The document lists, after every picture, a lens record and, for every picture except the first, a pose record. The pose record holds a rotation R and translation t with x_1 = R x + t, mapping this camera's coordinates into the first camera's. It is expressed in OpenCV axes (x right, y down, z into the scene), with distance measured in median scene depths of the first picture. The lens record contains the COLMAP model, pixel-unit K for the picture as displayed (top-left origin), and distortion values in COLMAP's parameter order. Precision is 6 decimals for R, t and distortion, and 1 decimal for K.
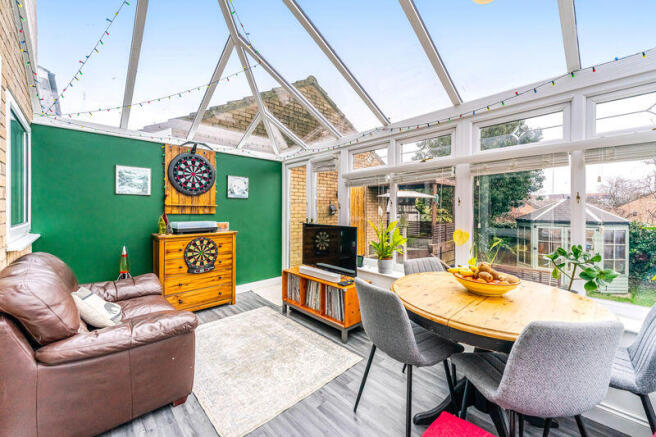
lens RADIAL K [[257.5, 0, 327.8], [0, 257.5, 209.7], [0, 0, 1]] dist [-0.001084, -0.000100]
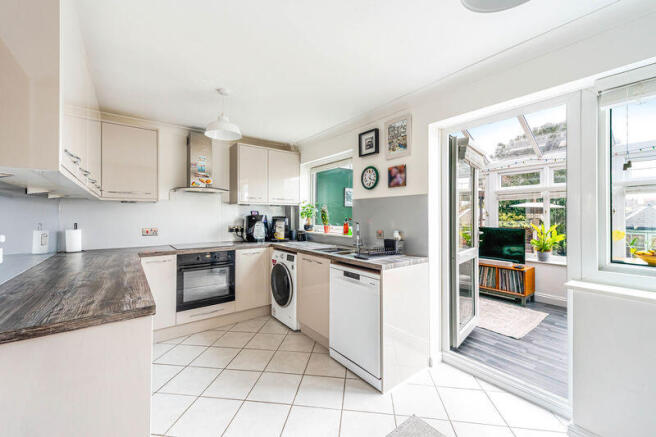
lens RADIAL K [[260.7, 0, 330.6], [0, 260.7, 214.8], [0, 0, 1]] dist [0.021896, -0.000121]
pose [[0.995054, -0.000525, -0.099330, -0.778296], [-0.000389, 0.999958, -0.009191, 0.002013], [0.099331, 0.009184, 0.995012, -0.550448]]
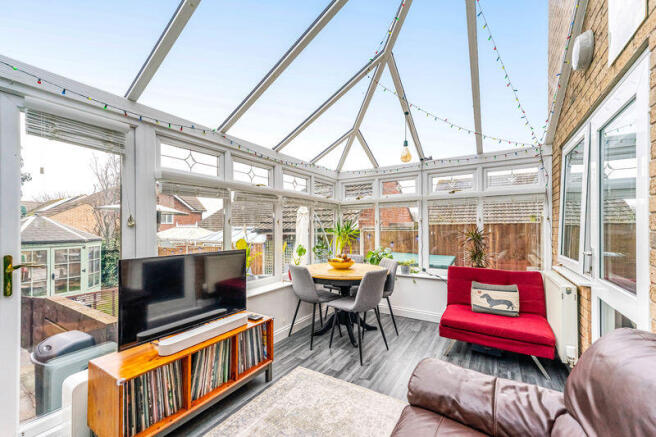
lens RADIAL K [[273.2, 0, 325.1], [0, 273.2, 221.0], [0, 0, 1]] dist [-0.000144, -0.000197]
pose [[-0.245932, 0.009844, 0.969237, -0.775499], [0.017793, 0.999826, -0.005640, -0.013943], [-0.969124, 0.015859, -0.246064, 0.905357]]
